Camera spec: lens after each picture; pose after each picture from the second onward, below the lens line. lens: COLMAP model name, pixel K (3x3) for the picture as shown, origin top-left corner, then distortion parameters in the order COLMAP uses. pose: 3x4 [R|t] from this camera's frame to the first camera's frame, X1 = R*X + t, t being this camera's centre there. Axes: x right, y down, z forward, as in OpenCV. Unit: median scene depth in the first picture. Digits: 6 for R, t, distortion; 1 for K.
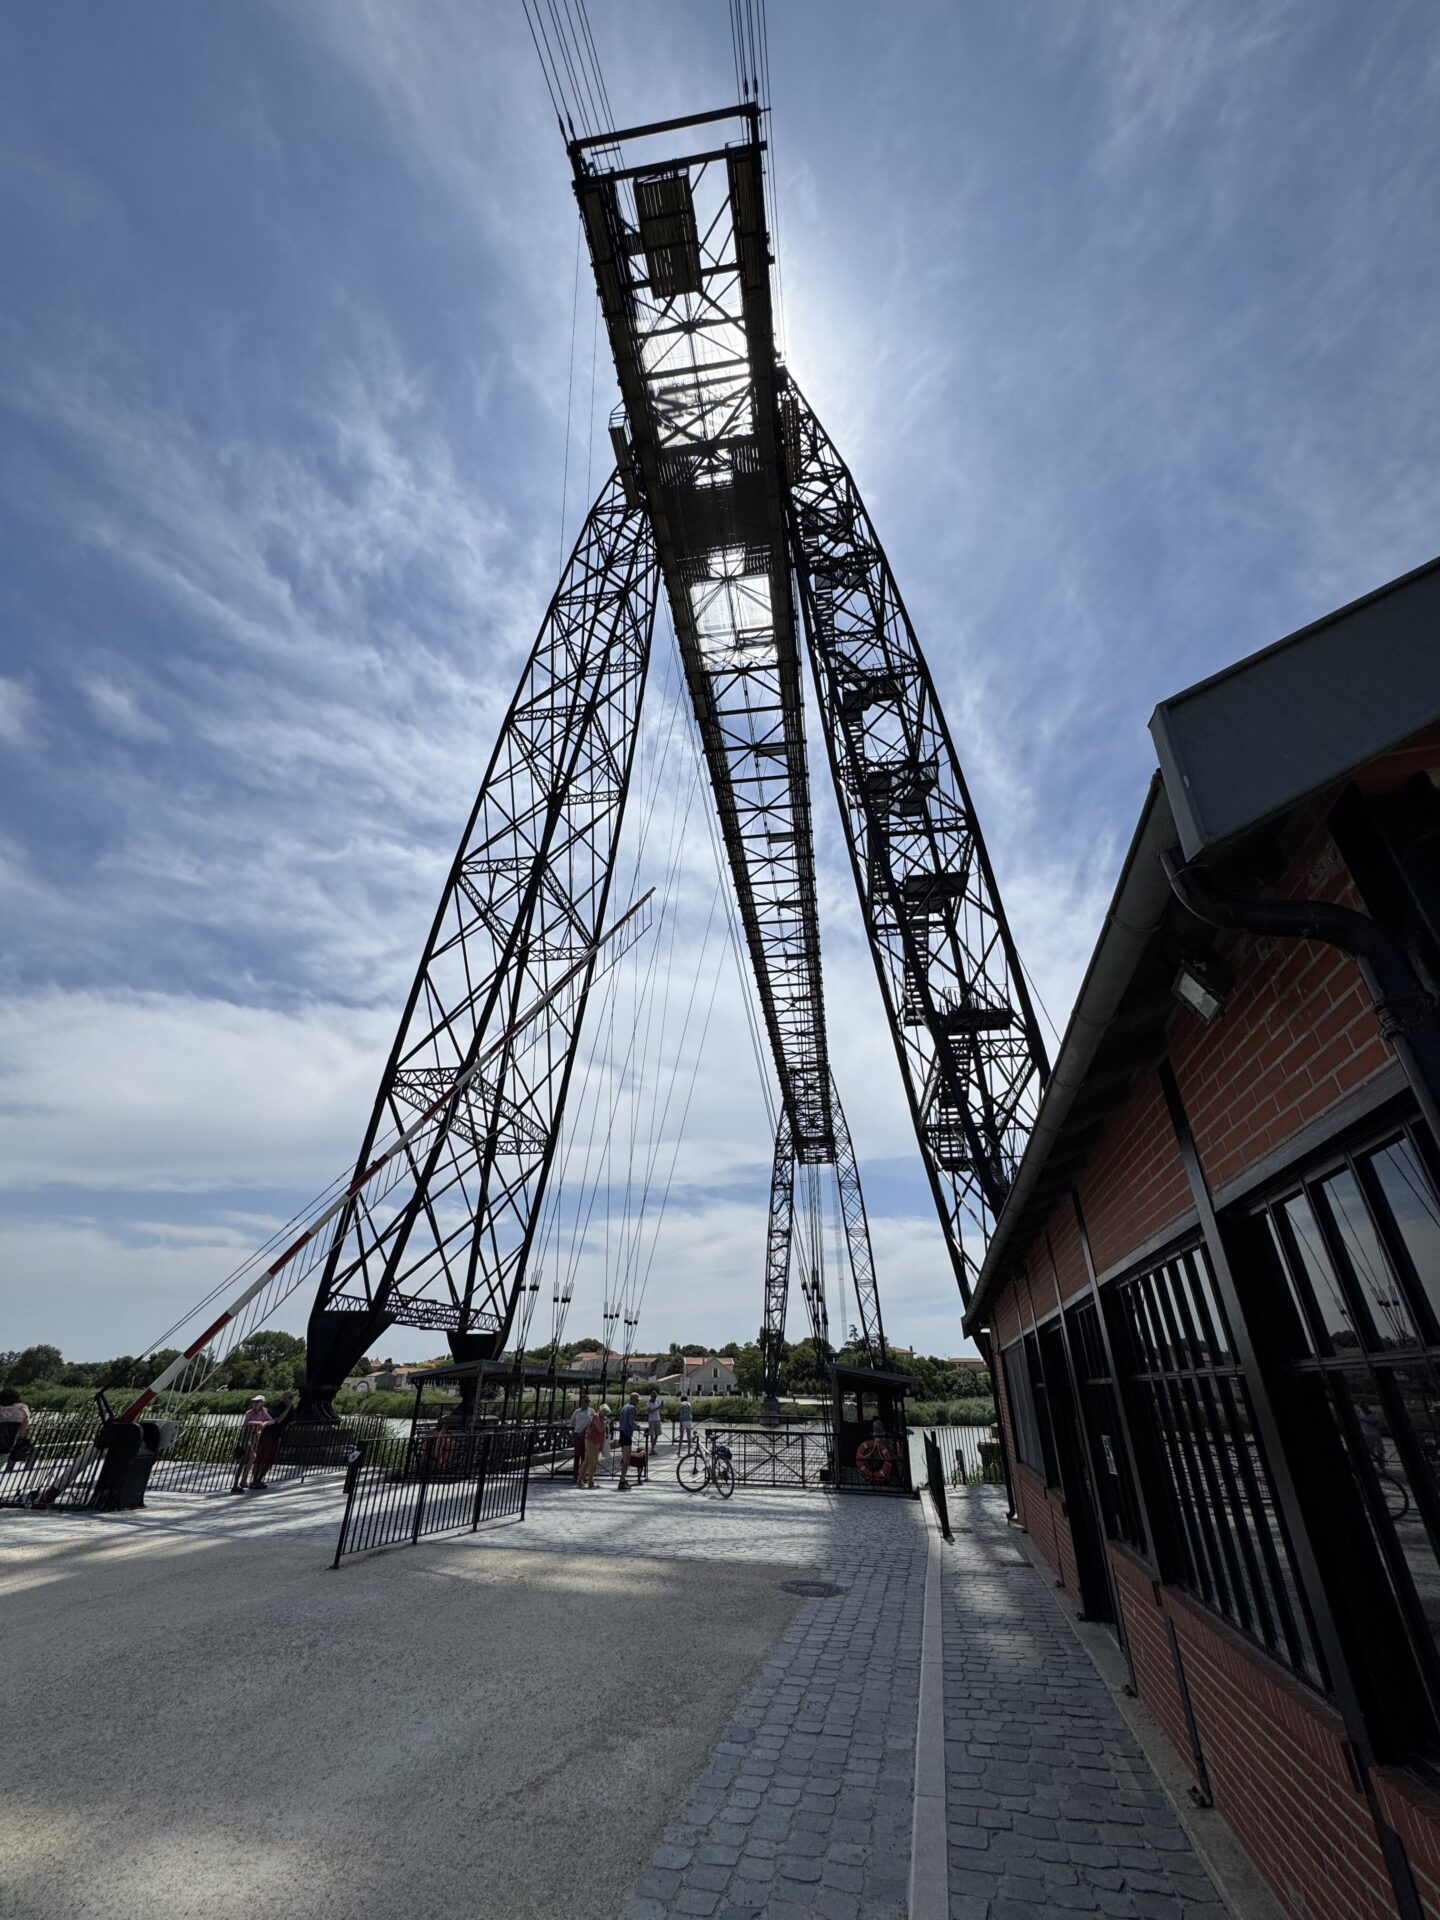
lens RADIAL K [[769.8, 0, 720.0], [0, 769.8, 960.0], [0, 0, 1]] dist [0.000449, -0.000028]
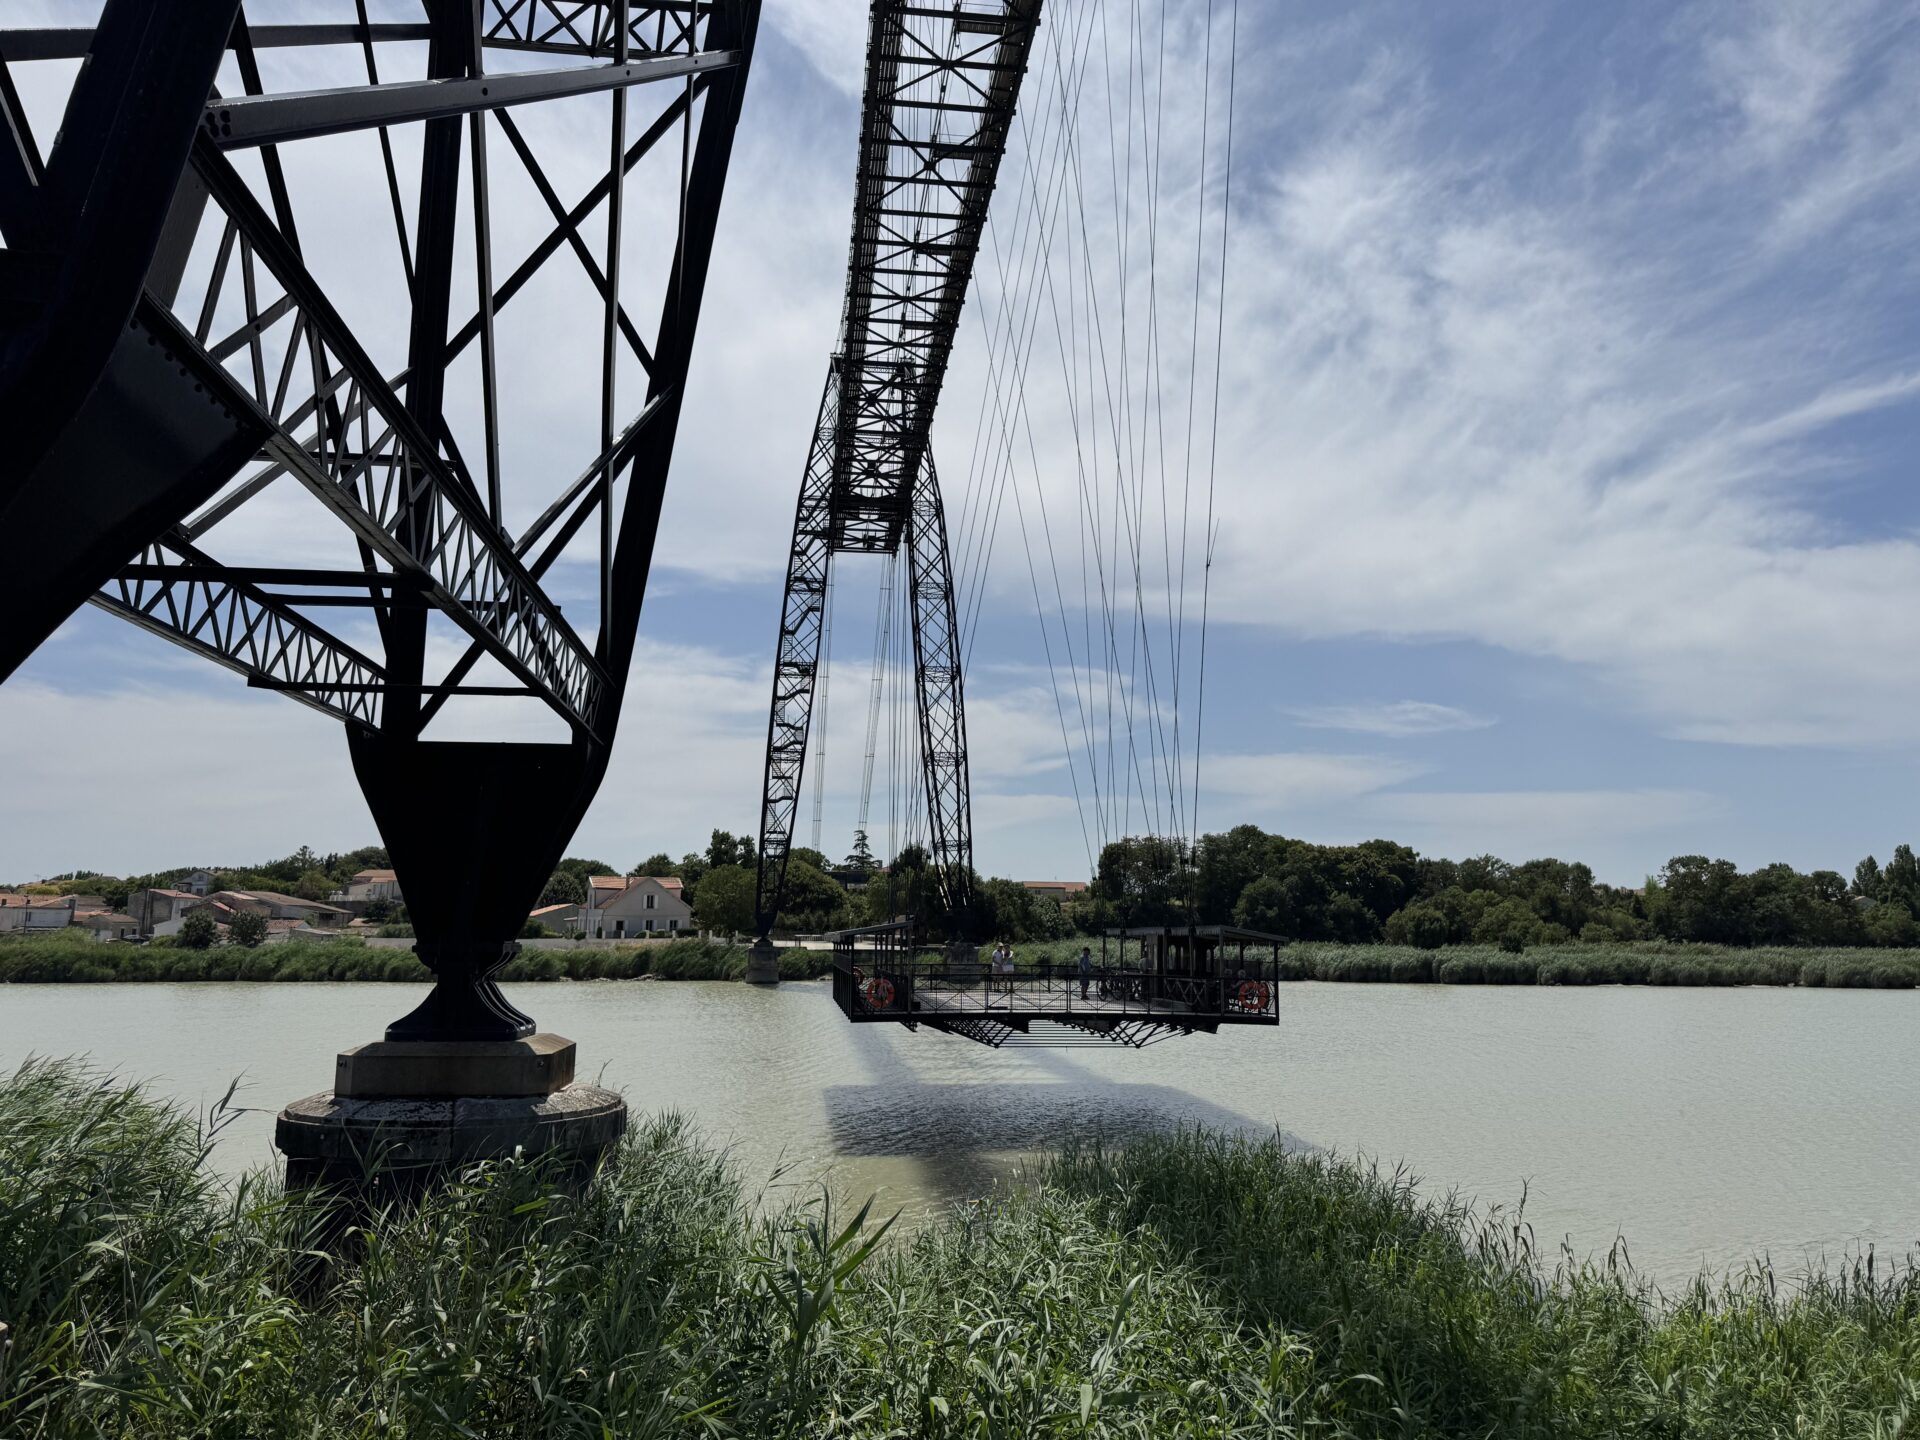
lens RADIAL K [[1338.6, 0, 960.0], [0, 1338.6, 720.0], [0, 0, 1]] dist [0.162803, -0.301556]
pose [[0.964339, 0.039629, 0.261687, -0.058153], [-0.128619, 0.934297, 0.332485, 0.066208], [-0.231317, -0.354286, 0.906076, 0.120608]]
